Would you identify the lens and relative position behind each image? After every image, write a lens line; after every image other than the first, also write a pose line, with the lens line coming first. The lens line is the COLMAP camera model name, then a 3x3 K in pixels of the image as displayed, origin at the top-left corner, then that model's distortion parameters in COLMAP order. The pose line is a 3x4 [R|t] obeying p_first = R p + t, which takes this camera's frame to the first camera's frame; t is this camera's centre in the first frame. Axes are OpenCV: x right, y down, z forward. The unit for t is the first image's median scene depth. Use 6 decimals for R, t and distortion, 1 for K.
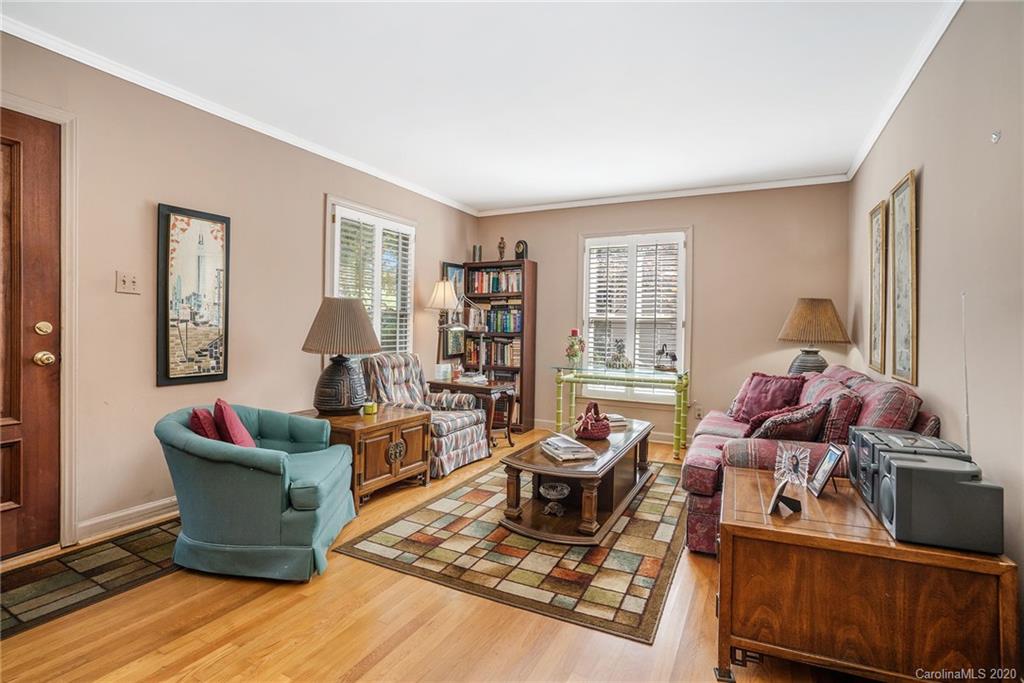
lens RADIAL K [[488.8, 0, 510.1], [0, 488.8, 330.0], [0, 0, 1]] dist [-0.083028, 0.042969]
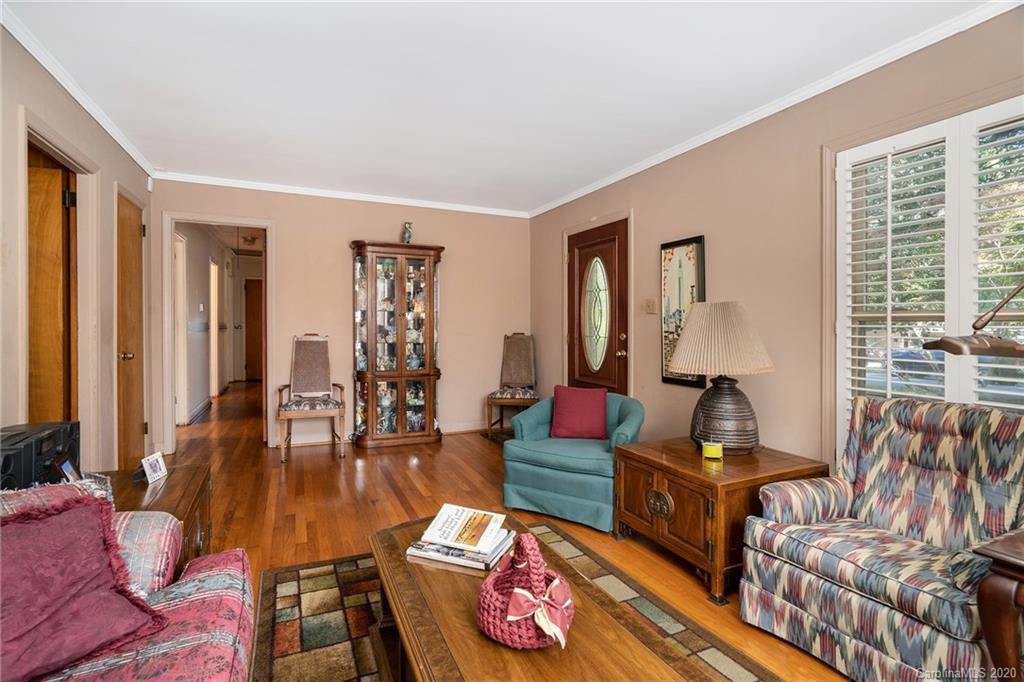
lens RADIAL K [[488.5, 0, 509.8], [0, 488.5, 328.9], [0, 0, 1]] dist [-0.022374, 0.000294]
pose [[-0.624361, -0.022421, -0.780814, 0.574735], [-0.023432, 0.999676, -0.009969, -0.005634], [0.780784, 0.012072, -0.624684, 1.467990]]
